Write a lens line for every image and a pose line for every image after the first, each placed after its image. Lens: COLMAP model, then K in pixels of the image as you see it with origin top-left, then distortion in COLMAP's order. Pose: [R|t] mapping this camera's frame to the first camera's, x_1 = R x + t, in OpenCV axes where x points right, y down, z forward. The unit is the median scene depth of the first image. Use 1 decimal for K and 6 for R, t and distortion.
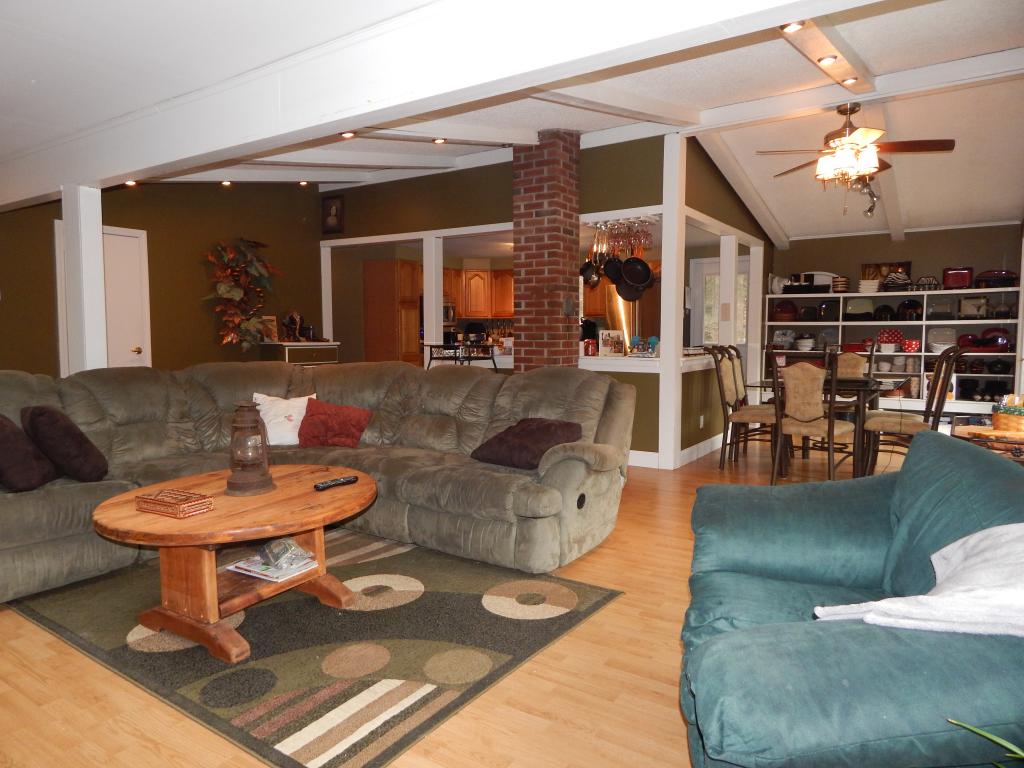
lens RADIAL K [[673.3, 0, 512.0], [0, 673.3, 384.0], [0, 0, 1]] dist [0.026417, -0.035922]
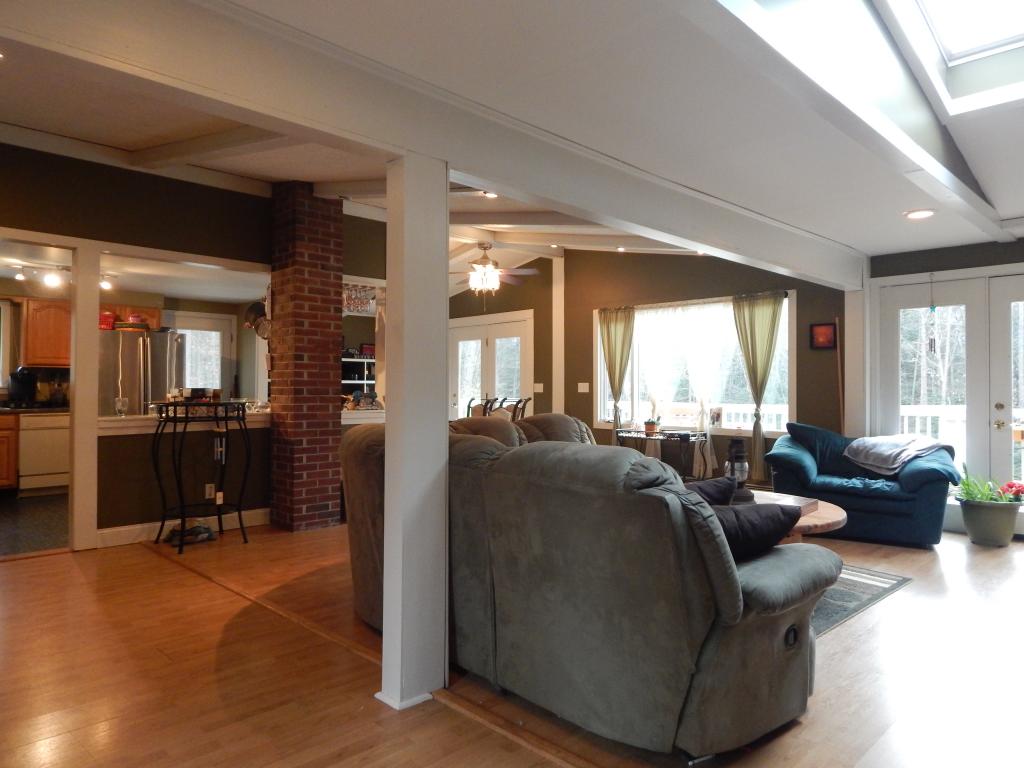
lens RADIAL K [[673.3, 0, 512.0], [0, 673.3, 384.0], [0, 0, 1]] dist [0.026417, -0.035922]
pose [[0.213743, 0.010197, 0.976837, -0.844121], [0.074653, 0.996851, -0.026741, -0.034944], [-0.974033, 0.078639, 0.212308, 0.527831]]
